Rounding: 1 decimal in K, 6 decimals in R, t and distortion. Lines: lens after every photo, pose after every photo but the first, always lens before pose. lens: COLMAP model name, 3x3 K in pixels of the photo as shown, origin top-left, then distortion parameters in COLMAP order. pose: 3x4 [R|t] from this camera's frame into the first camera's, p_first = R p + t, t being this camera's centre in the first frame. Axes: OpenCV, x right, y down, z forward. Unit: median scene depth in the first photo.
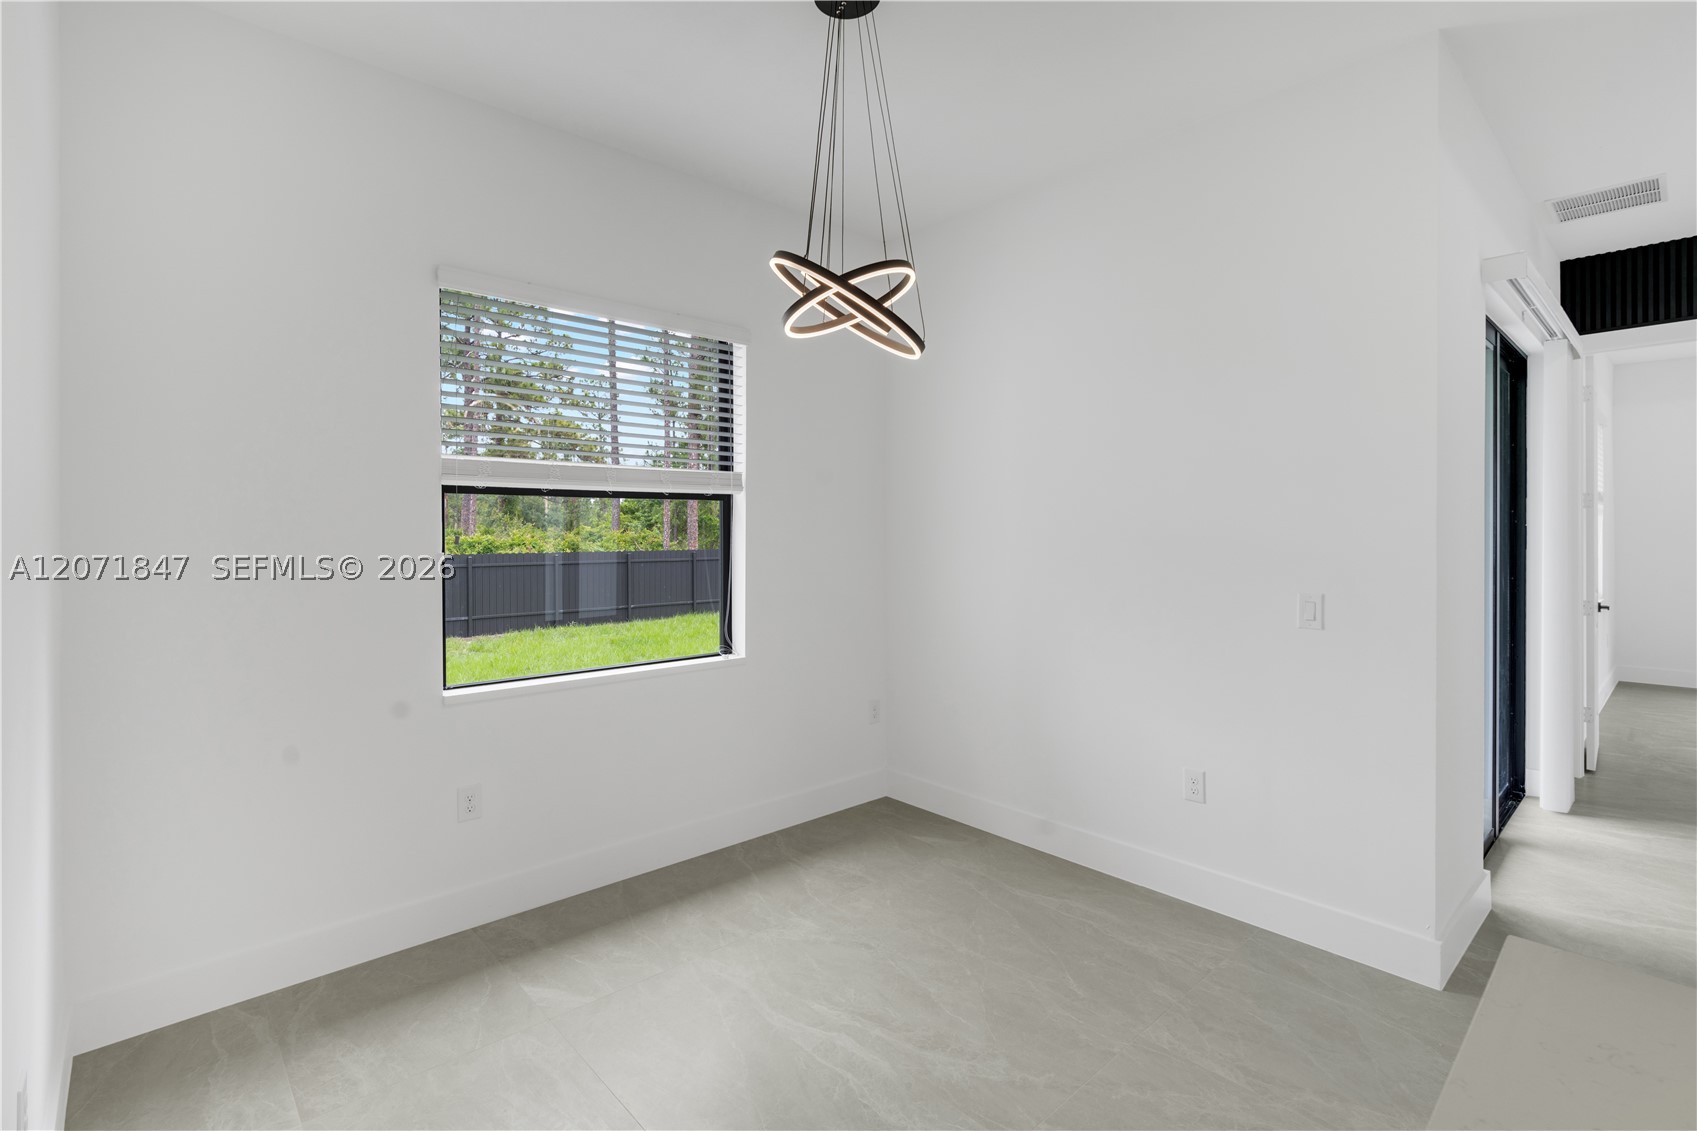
lens RADIAL K [[779.4, 0, 842.1], [0, 779.4, 535.6], [0, 0, 1]] dist [-0.021214, 0.006067]
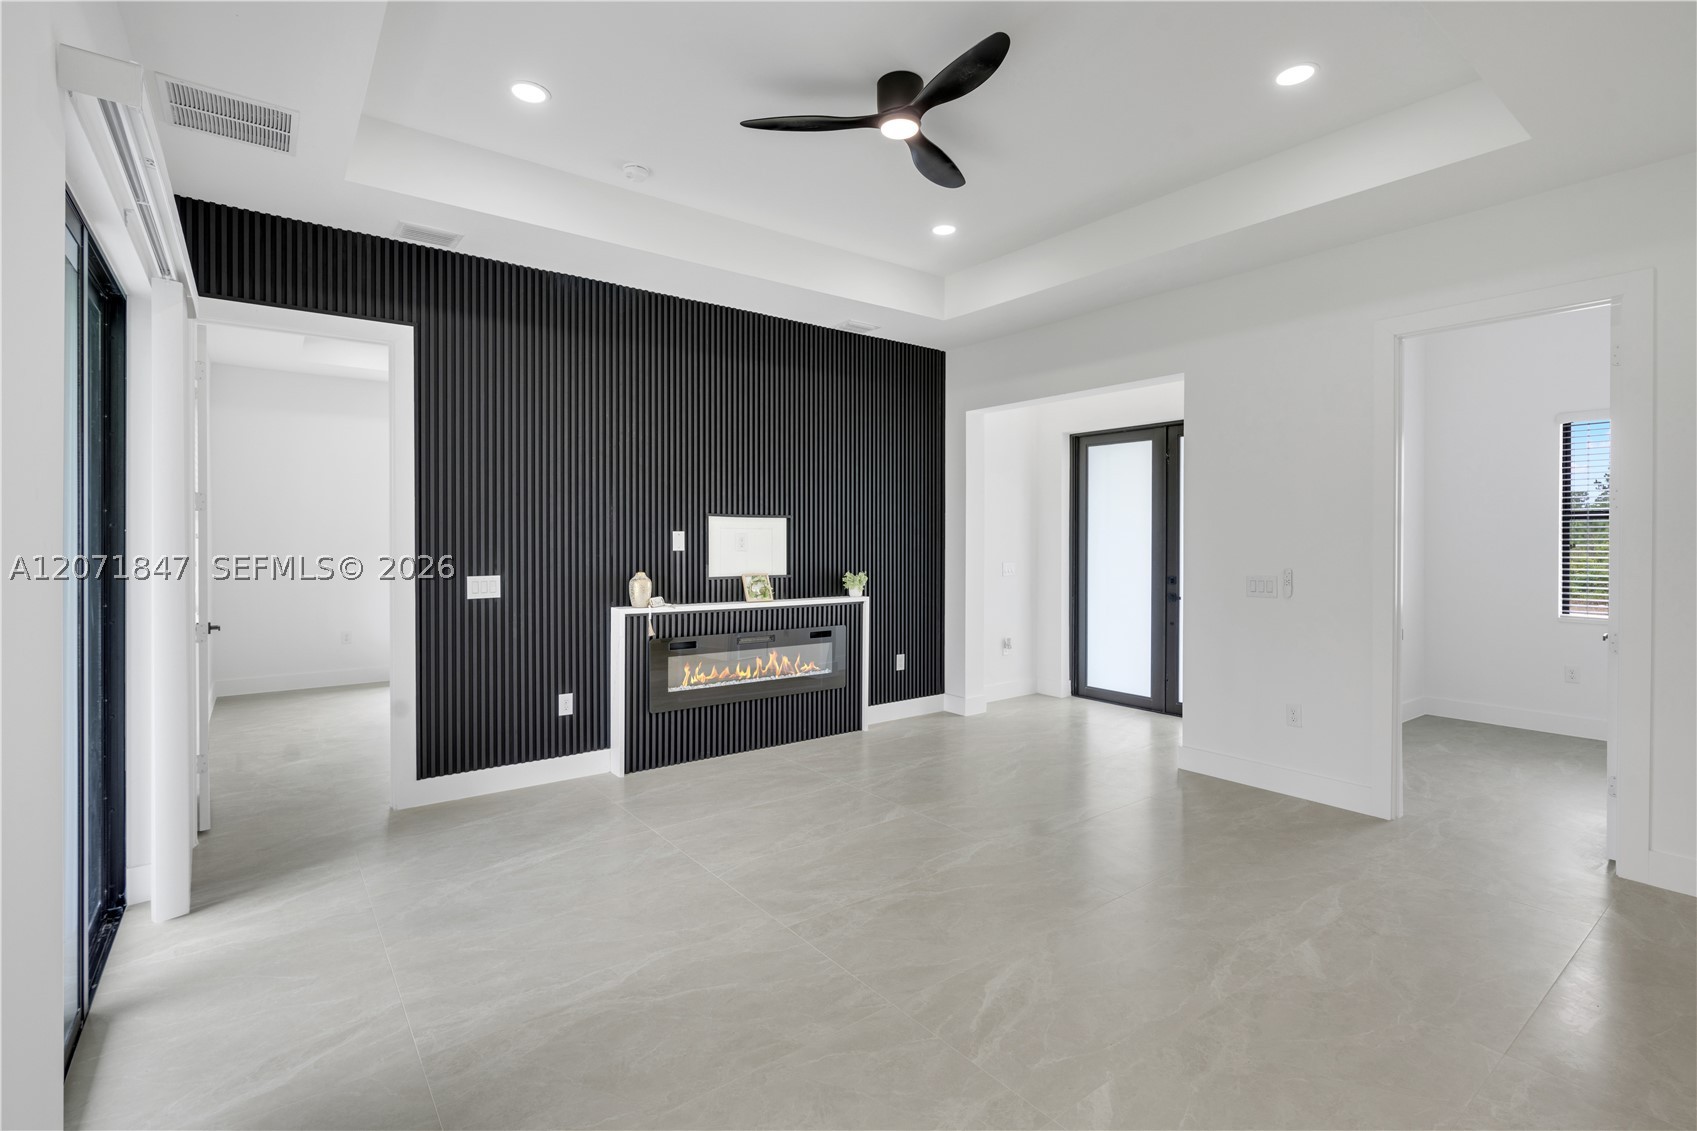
lens RADIAL K [[779.4, 0, 842.1], [0, 779.4, 535.6], [0, 0, 1]] dist [-0.021214, 0.006067]
pose [[0.084955, 0.007943, 0.996353, 0.261827], [0.008634, 0.999925, -0.008708, 0.004803], [-0.996347, 0.009343, 0.084880, 0.308720]]
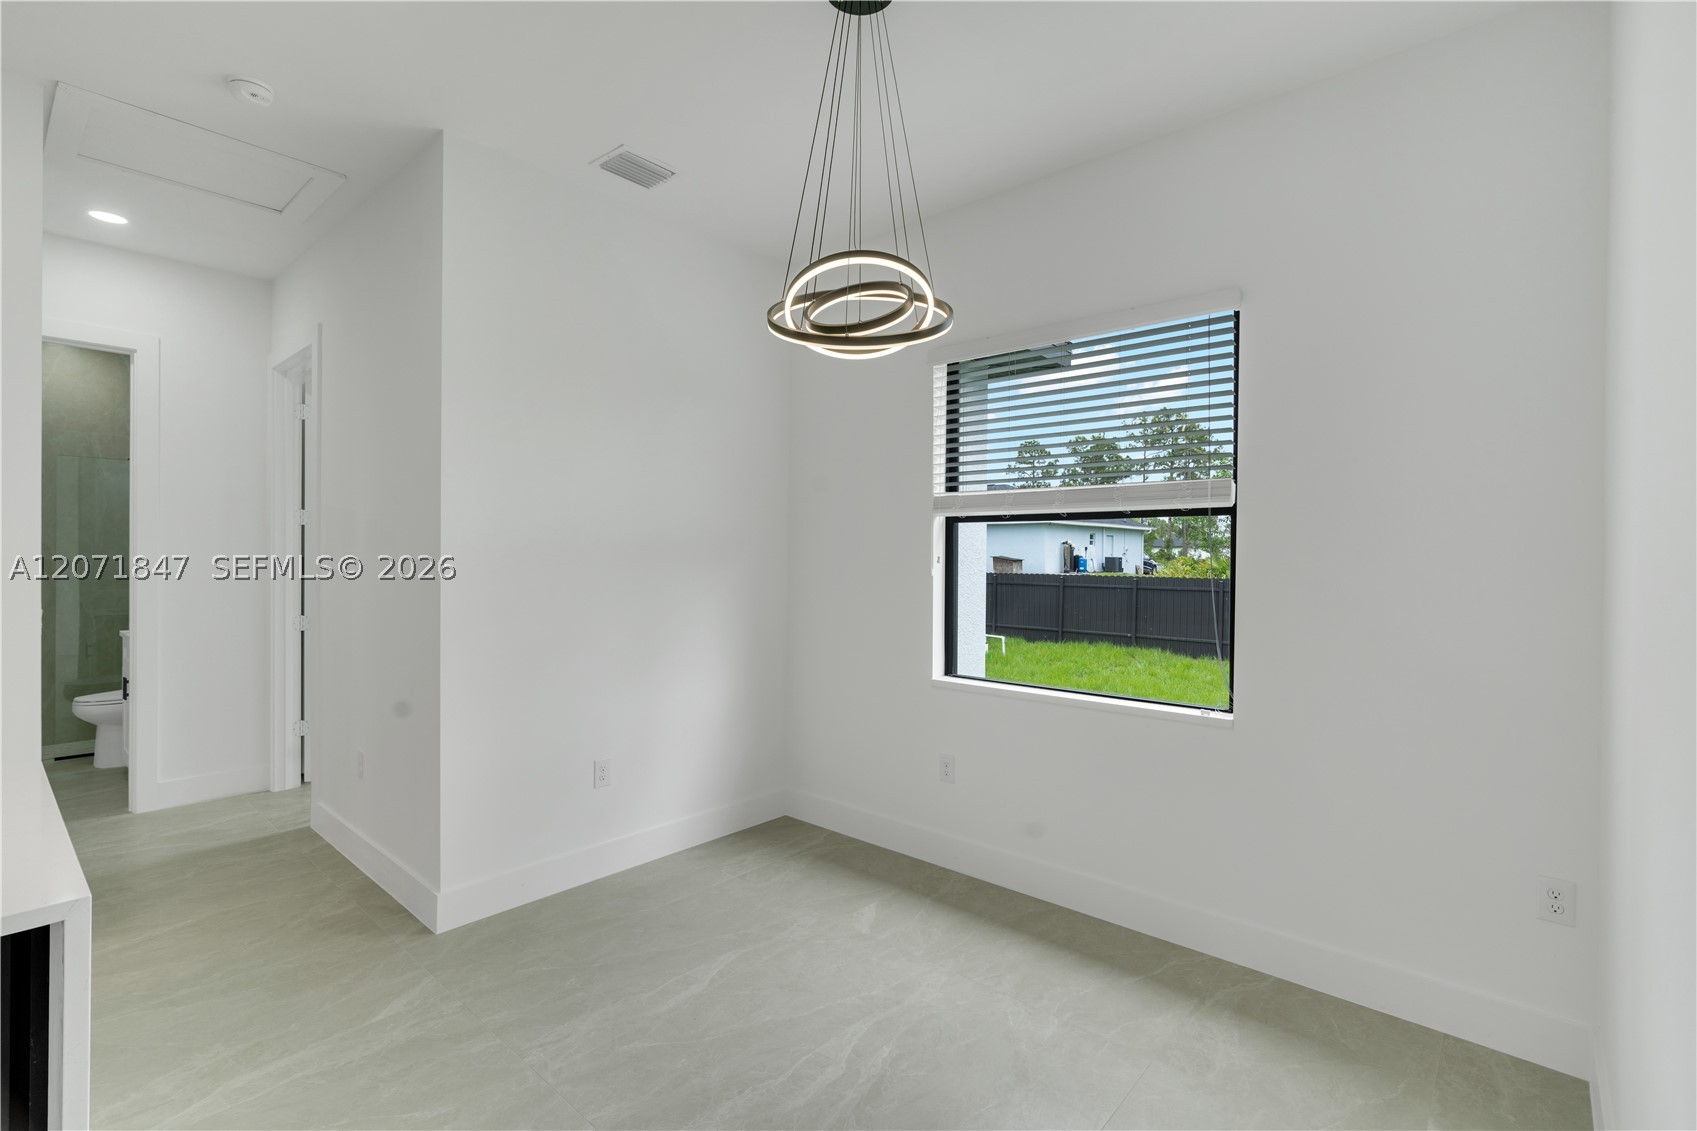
lens RADIAL K [[762.2, 0, 845.8], [0, 762.2, 555.6], [0, 0, 1]] dist [-0.004744, 0.000803]
pose [[0.116226, 0.001785, -0.993221, 0.566142], [-0.018634, 0.999826, -0.000383, 0.001717], [0.993048, 0.018552, 0.116239, 0.529000]]
